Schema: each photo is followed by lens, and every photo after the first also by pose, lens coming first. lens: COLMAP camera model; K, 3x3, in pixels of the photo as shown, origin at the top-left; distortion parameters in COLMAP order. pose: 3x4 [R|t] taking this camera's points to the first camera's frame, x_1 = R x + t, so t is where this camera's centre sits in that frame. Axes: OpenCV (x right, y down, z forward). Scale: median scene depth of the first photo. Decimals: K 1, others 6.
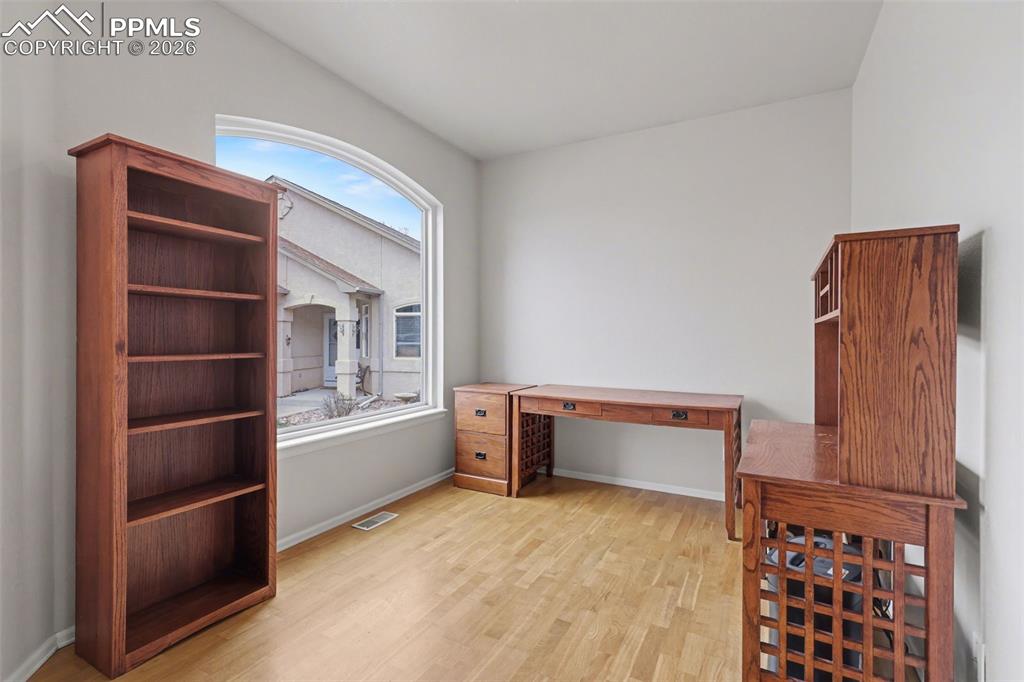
lens RADIAL K [[479.8, 0, 511.2], [0, 479.8, 337.1], [0, 0, 1]] dist [-0.004498, 0.000741]
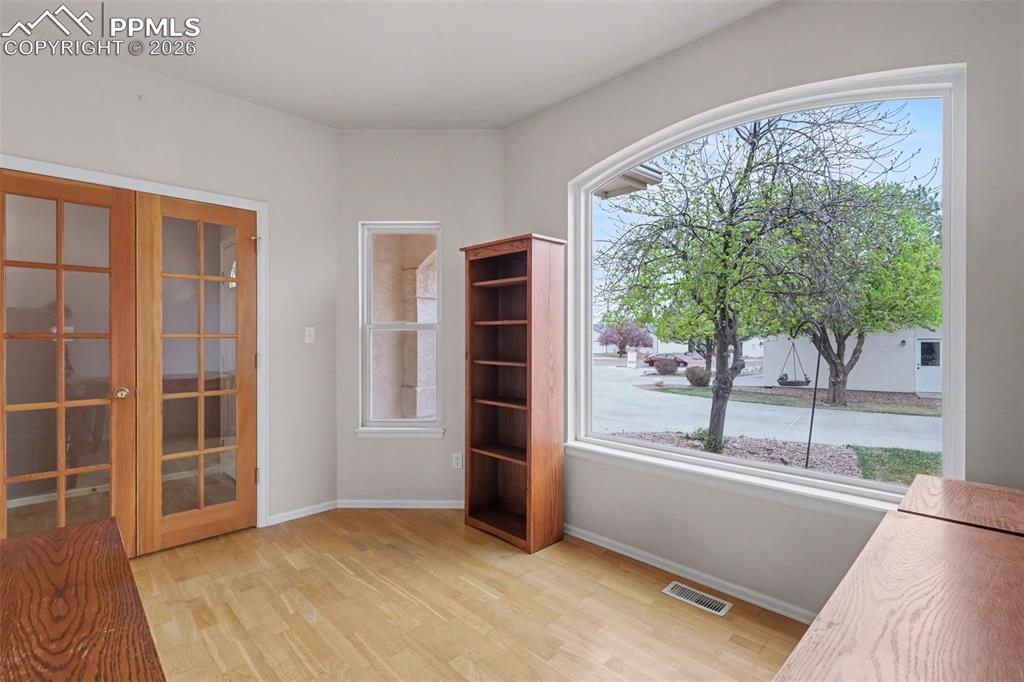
lens RADIAL K [[479.8, 0, 512.0], [0, 479.8, 340.5], [0, 0, 1]] dist [-0.004498, 0.000741]
pose [[-0.309406, -0.005375, -0.950915, 0.587002], [-0.006869, 0.999971, -0.003417, -0.019641], [0.950905, 0.005475, -0.309434, 1.063522]]
